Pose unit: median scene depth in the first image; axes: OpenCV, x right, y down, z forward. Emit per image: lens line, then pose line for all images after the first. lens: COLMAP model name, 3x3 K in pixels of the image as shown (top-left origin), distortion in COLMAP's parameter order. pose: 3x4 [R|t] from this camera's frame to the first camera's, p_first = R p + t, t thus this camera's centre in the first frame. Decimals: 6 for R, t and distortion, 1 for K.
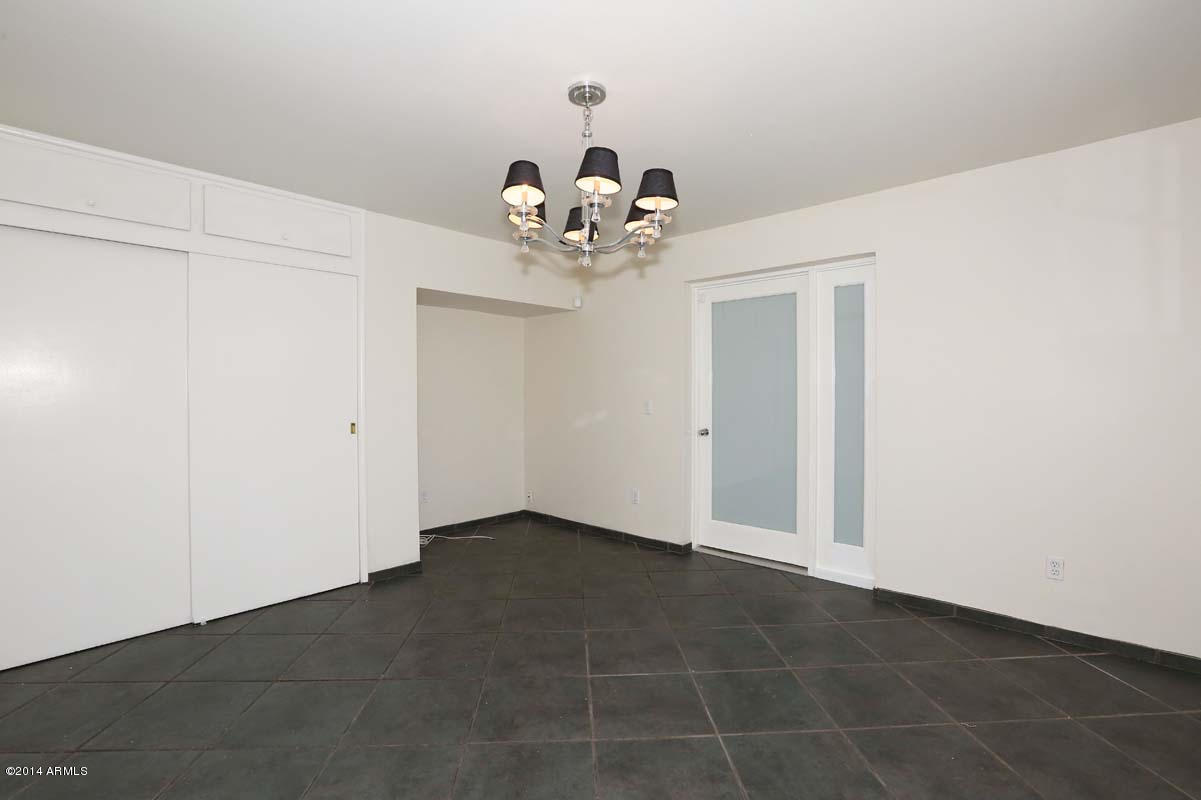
lens RADIAL K [[555.9, 0, 592.9], [0, 555.9, 398.5], [0, 0, 1]] dist [-0.023143, 0.000011]
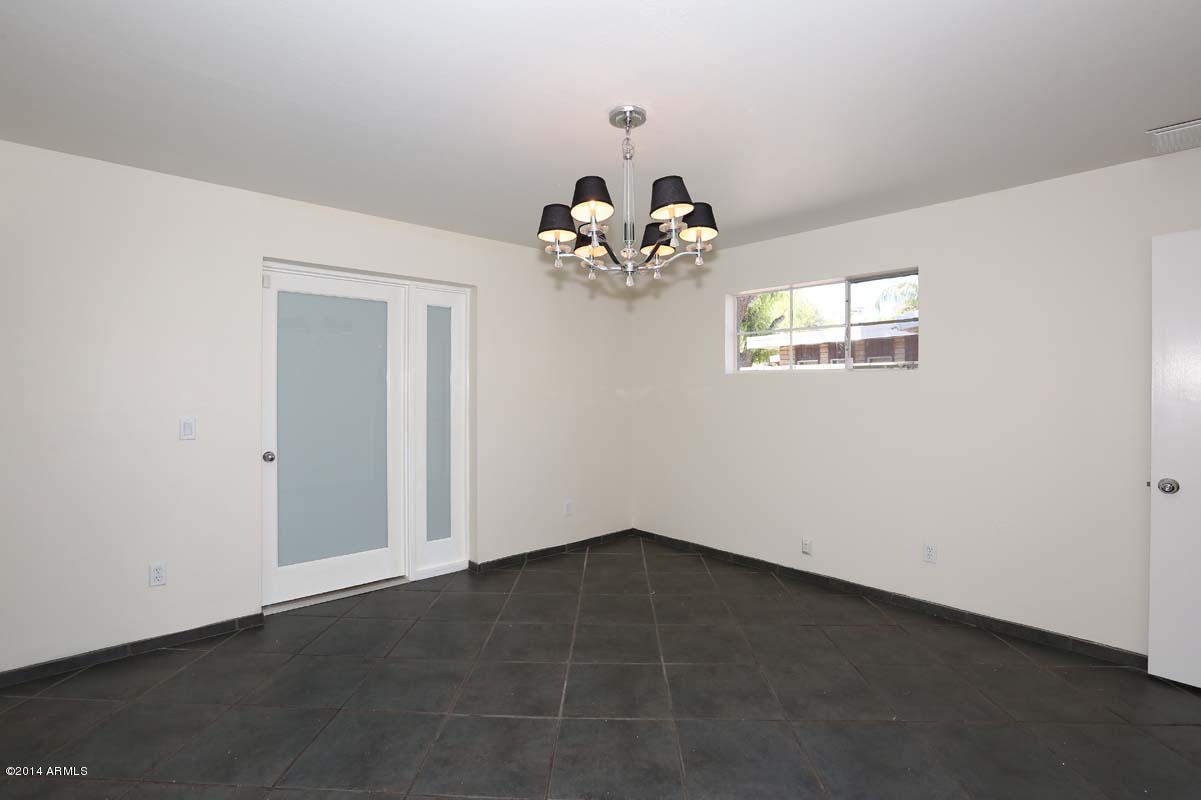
lens RADIAL K [[555.9, 0, 593.3], [0, 555.9, 398.3], [0, 0, 1]] dist [-0.023143, 0.000011]
pose [[0.079239, -0.006169, 0.996837, -0.686489], [0.014102, 0.999888, 0.005067, -0.022957], [-0.996756, 0.013656, 0.079317, 0.652870]]
